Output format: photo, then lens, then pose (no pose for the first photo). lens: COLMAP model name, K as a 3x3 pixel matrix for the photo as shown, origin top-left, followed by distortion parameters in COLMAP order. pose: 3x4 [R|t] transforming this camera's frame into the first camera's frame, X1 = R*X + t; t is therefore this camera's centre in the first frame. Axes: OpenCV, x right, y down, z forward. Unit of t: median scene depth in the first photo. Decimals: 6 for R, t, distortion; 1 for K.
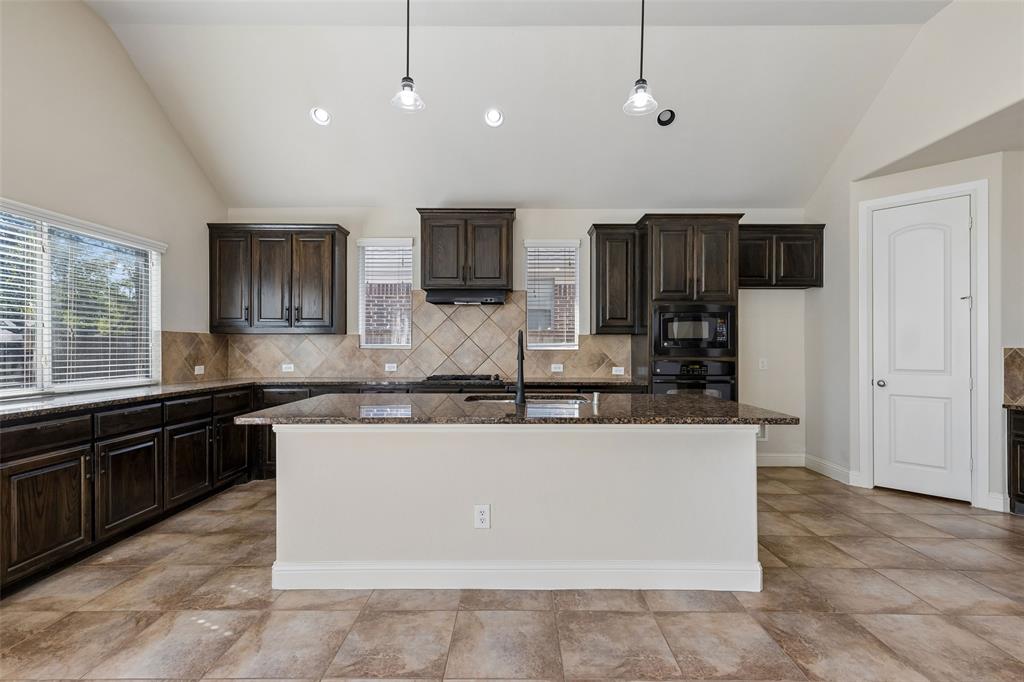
lens RADIAL K [[463.8, 0, 513.8], [0, 463.8, 344.5], [0, 0, 1]] dist [0.010575, -0.000533]
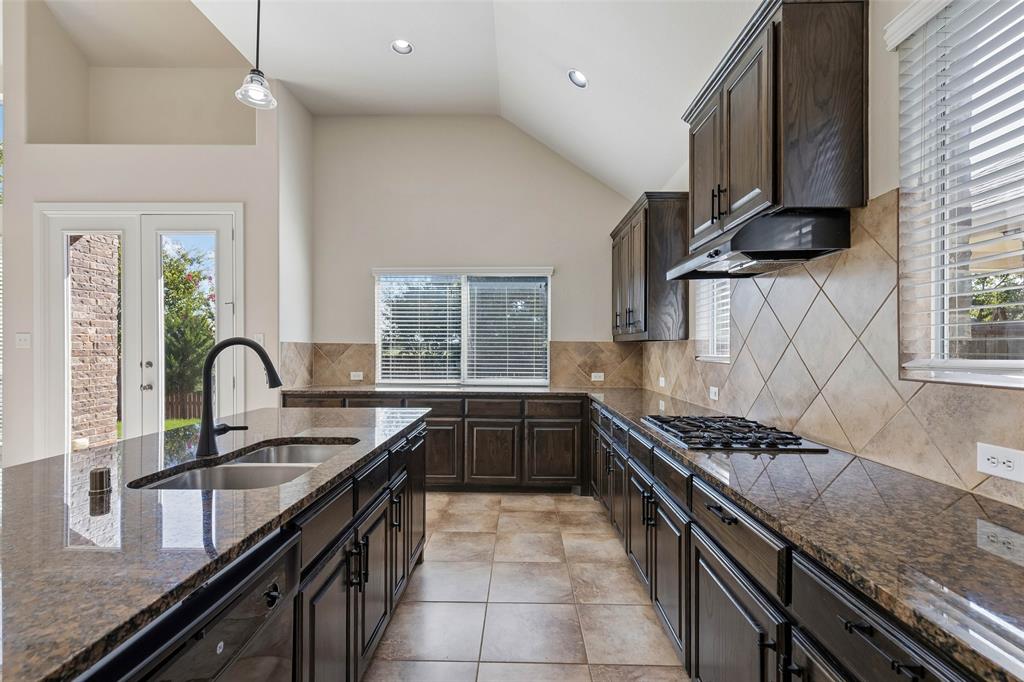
lens RADIAL K [[463.8, 0, 513.7], [0, 463.8, 345.0], [0, 0, 1]] dist [0.010575, -0.000533]
pose [[-0.008354, -0.007596, -0.999936, 0.431462], [-0.000017, 0.999971, -0.007596, -0.010700], [0.999965, -0.000047, -0.008354, 0.950109]]
